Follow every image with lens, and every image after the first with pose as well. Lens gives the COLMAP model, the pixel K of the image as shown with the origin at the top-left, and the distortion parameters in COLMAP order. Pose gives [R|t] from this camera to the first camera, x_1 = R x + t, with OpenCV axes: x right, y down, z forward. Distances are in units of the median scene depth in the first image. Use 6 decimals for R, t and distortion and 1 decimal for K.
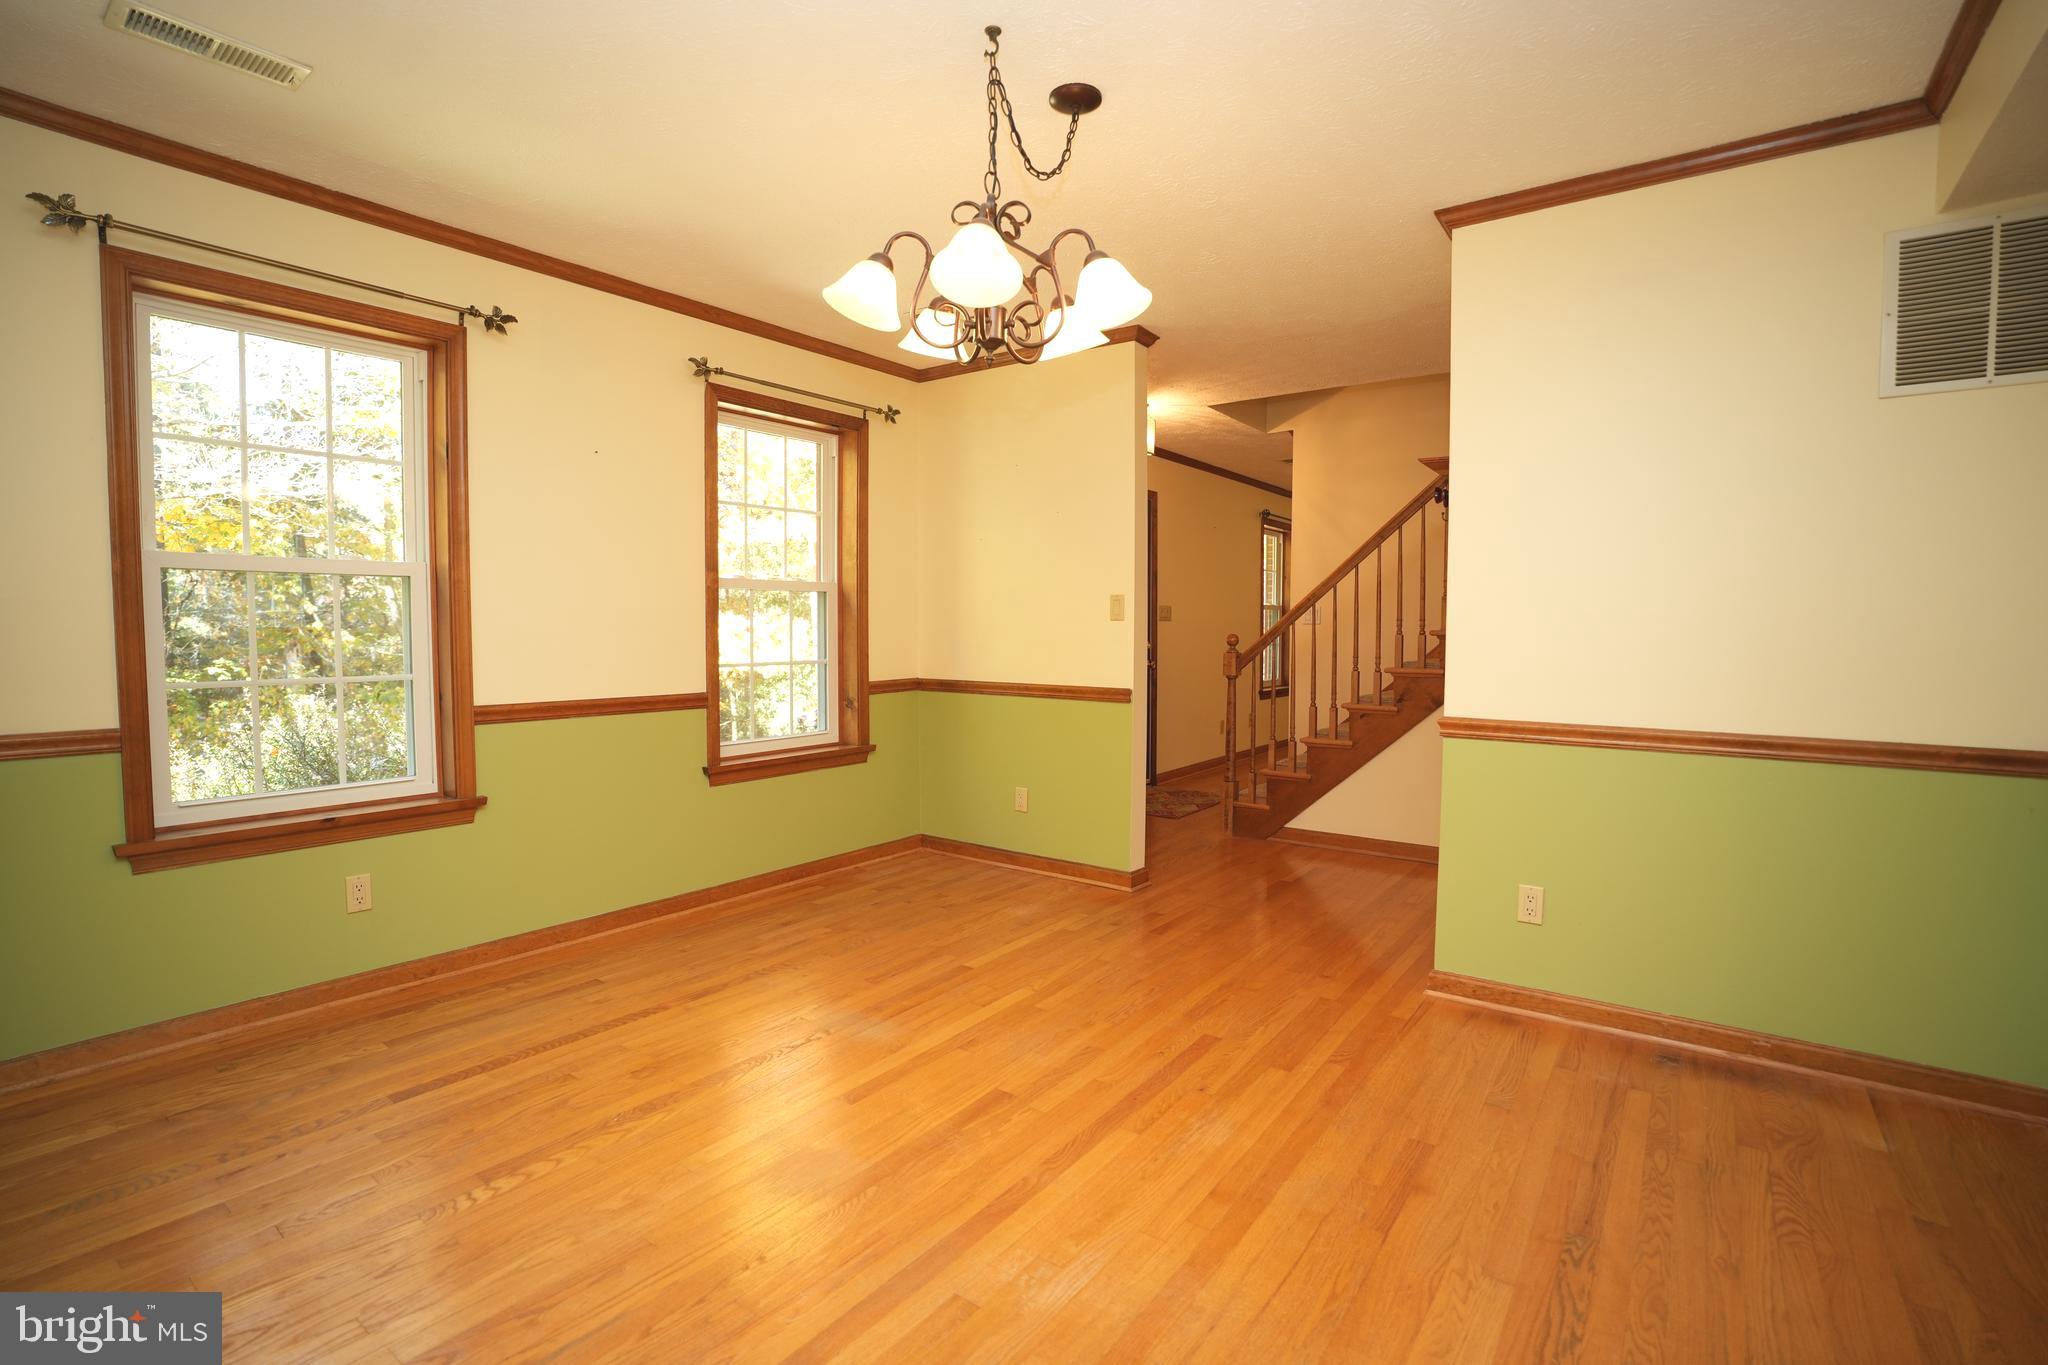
lens RADIAL K [[940.7, 0, 1024.0], [0, 940.7, 682.5], [0, 0, 1]] dist [-0.087243, 0.033984]
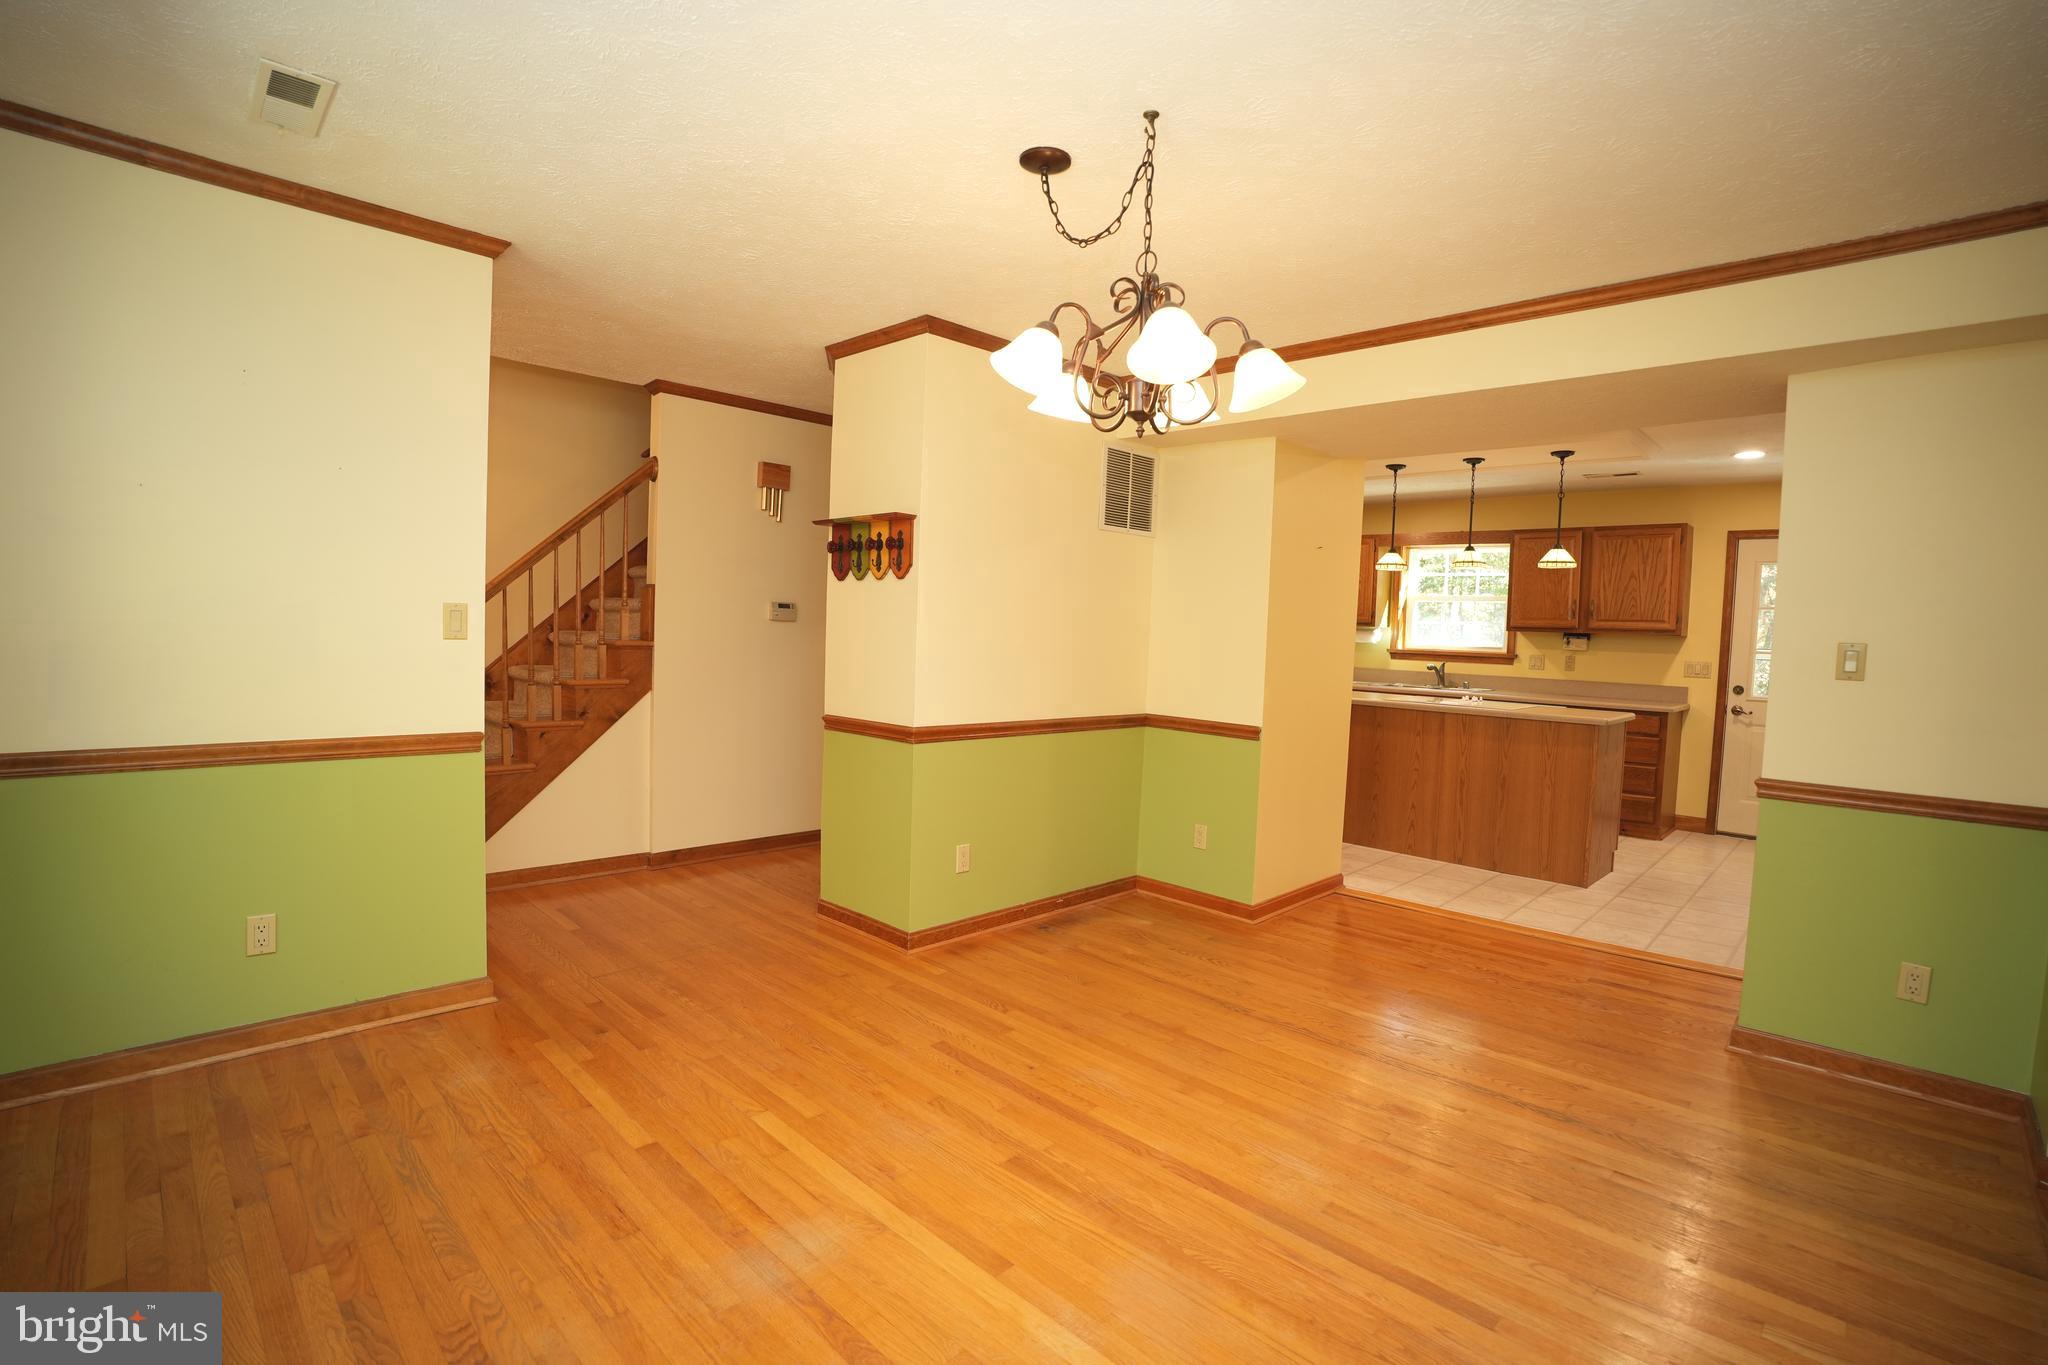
lens RADIAL K [[940.7, 0, 1024.0], [0, 940.7, 682.5], [0, 0, 1]] dist [-0.087243, 0.033984]
pose [[0.143559, -0.053275, 0.988207, -0.839308], [0.026502, 0.998399, 0.049974, -0.088546], [-0.989287, 0.019016, 0.144741, 0.750795]]
